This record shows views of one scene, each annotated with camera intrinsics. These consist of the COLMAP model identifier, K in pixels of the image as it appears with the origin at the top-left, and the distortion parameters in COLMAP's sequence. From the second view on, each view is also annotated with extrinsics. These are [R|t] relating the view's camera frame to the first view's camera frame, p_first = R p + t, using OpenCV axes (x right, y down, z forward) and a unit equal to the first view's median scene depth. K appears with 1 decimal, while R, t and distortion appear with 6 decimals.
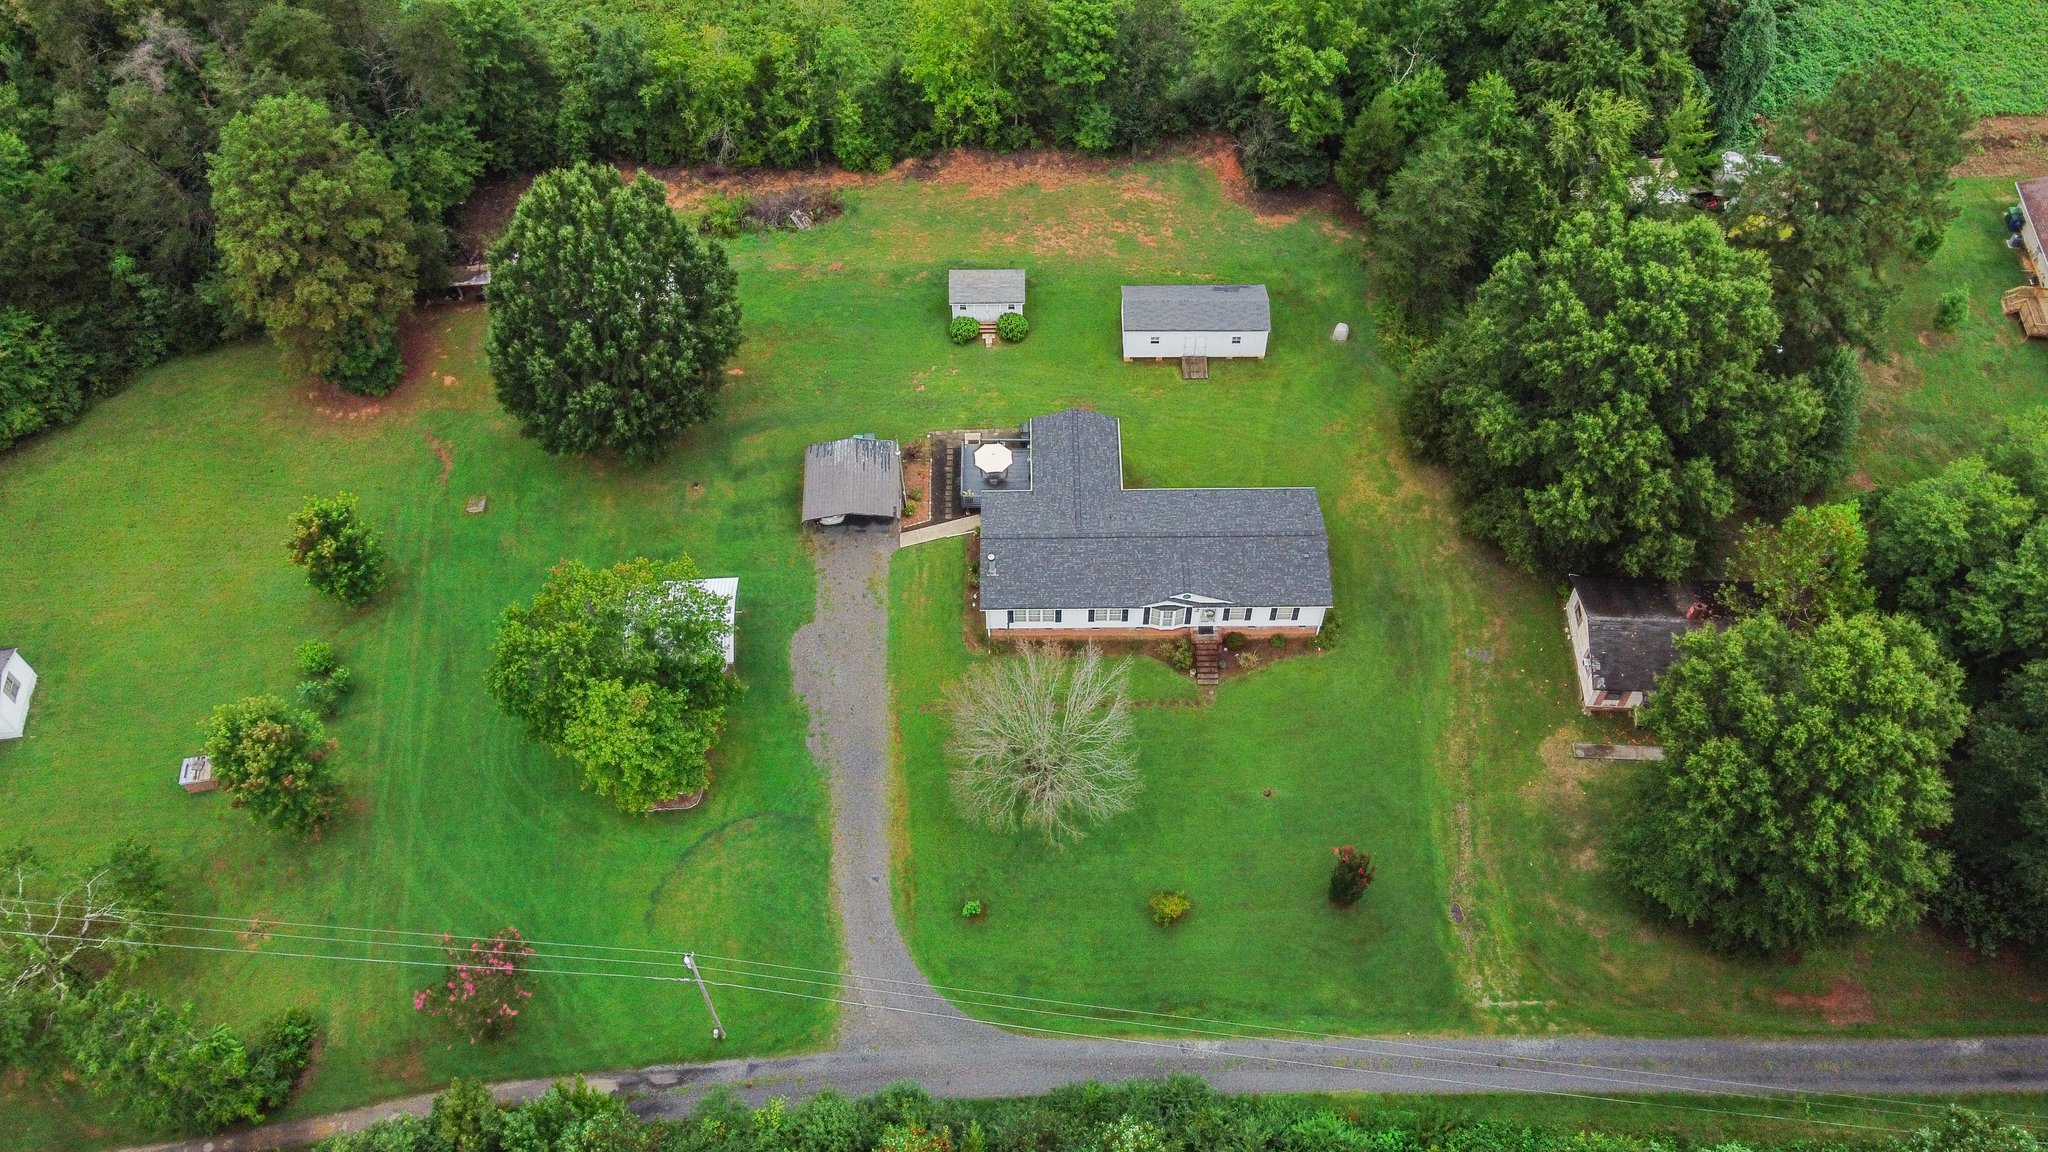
lens RADIAL K [[1566.7, 0, 1024.0], [0, 1566.7, 576.0], [0, 0, 1]] dist [-0.001421, 0.017098]
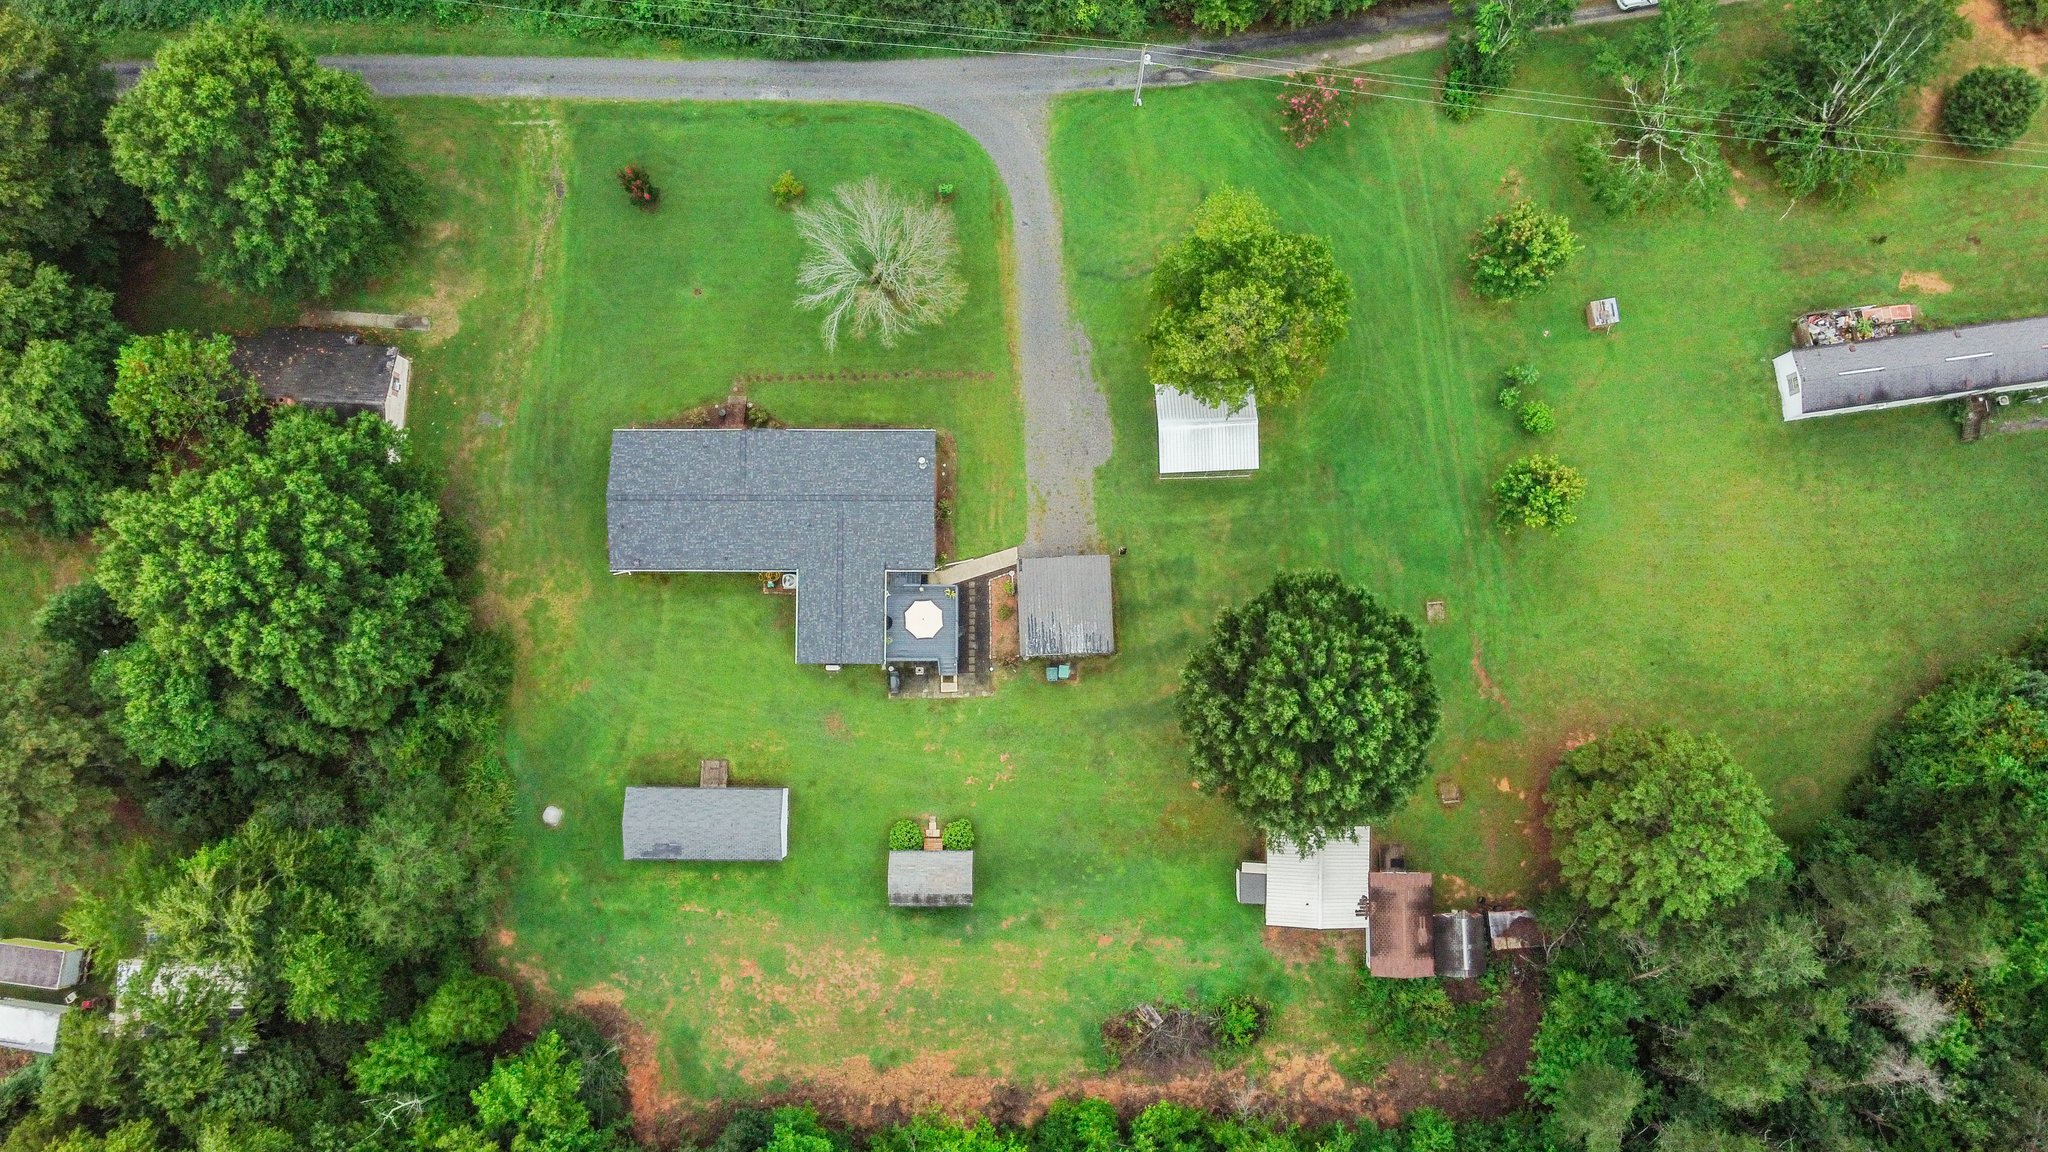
lens RADIAL K [[1566.7, 0, 1024.0], [0, 1566.7, 576.0], [0, 0, 1]] dist [-0.001421, 0.017098]
pose [[-0.999974, -0.007111, 0.000920, -0.091221], [0.005905, -0.743942, 0.668218, -0.788975], [-0.004067, 0.668207, 0.743965, 0.251959]]
